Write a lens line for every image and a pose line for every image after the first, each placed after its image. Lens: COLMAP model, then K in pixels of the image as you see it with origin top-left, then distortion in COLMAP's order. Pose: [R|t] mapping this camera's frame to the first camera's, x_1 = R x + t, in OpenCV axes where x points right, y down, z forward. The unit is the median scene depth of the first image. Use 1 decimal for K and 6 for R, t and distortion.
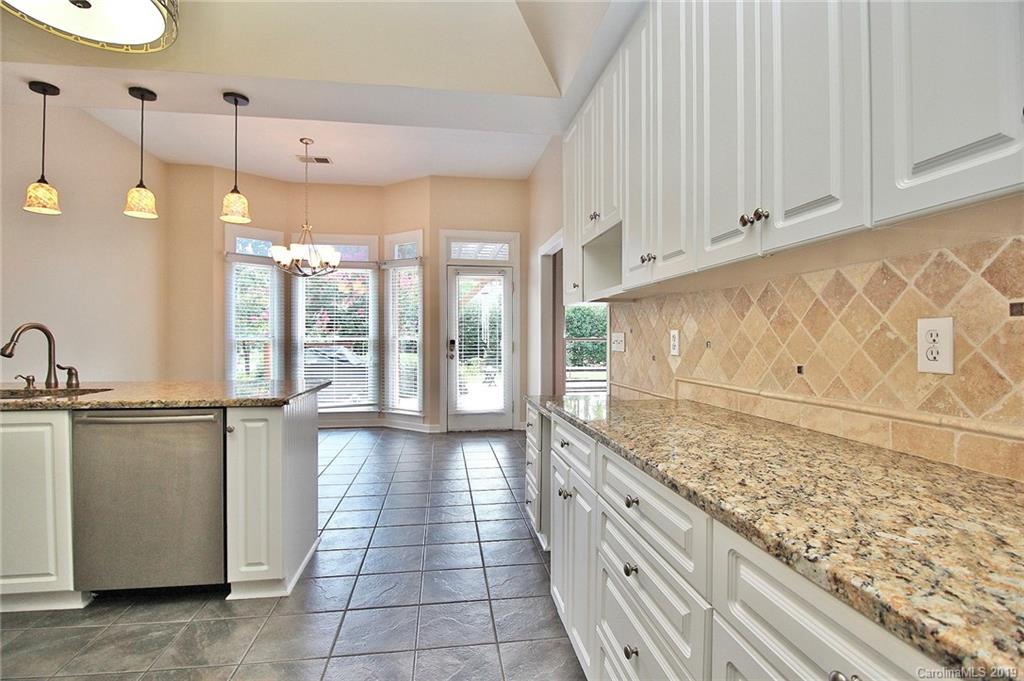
lens RADIAL K [[483.9, 0, 514.4], [0, 483.9, 338.4], [0, 0, 1]] dist [0.000072, -0.013949]
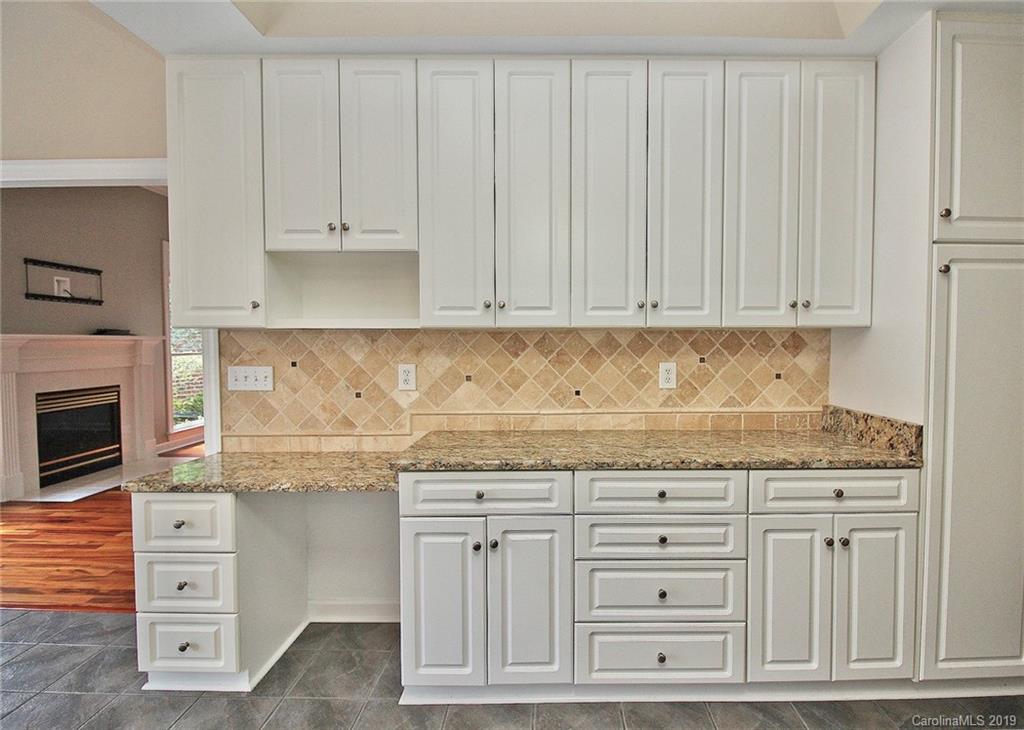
lens RADIAL K [[523.0, 0, 551.9], [0, 523.0, 360.6], [0, 0, 1]] dist [-0.002144, -0.011538]
pose [[0.141437, -0.039562, 0.989156, -0.290875], [0.003085, 0.999214, 0.039523, -0.028395], [-0.989942, -0.002538, 0.141448, 0.234064]]
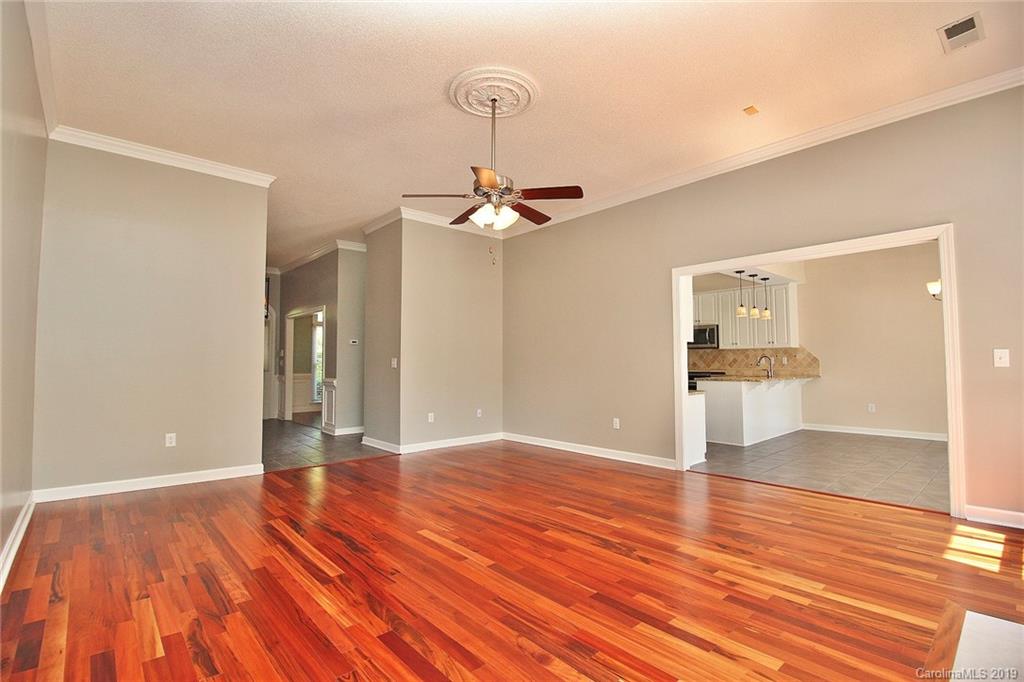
lens RADIAL K [[474.8, 0, 512.0], [0, 474.8, 341.0], [0, 0, 1]] dist [-0.003422, -0.014264]
pose [[-0.838144, -0.021637, -0.545019, 0.933166], [0.002534, 0.999048, -0.043559, 0.002810], [0.545443, -0.037890, -0.837291, 1.208150]]
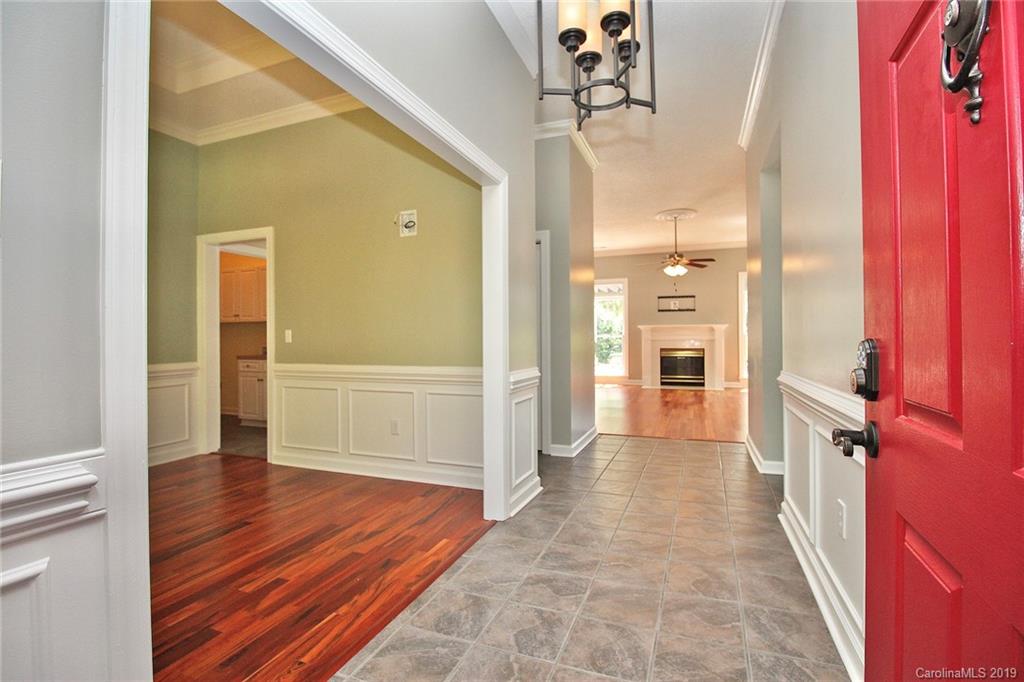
lens RADIAL K [[483.9, 0, 514.4], [0, 483.9, 338.9], [0, 0, 1]] dist [0.000072, -0.013949]
pose [[0.872372, -0.007081, -0.488791, 0.902293], [0.005698, 0.999974, -0.004316, 0.022684], [0.488809, 0.000980, 0.872390, -0.912305]]
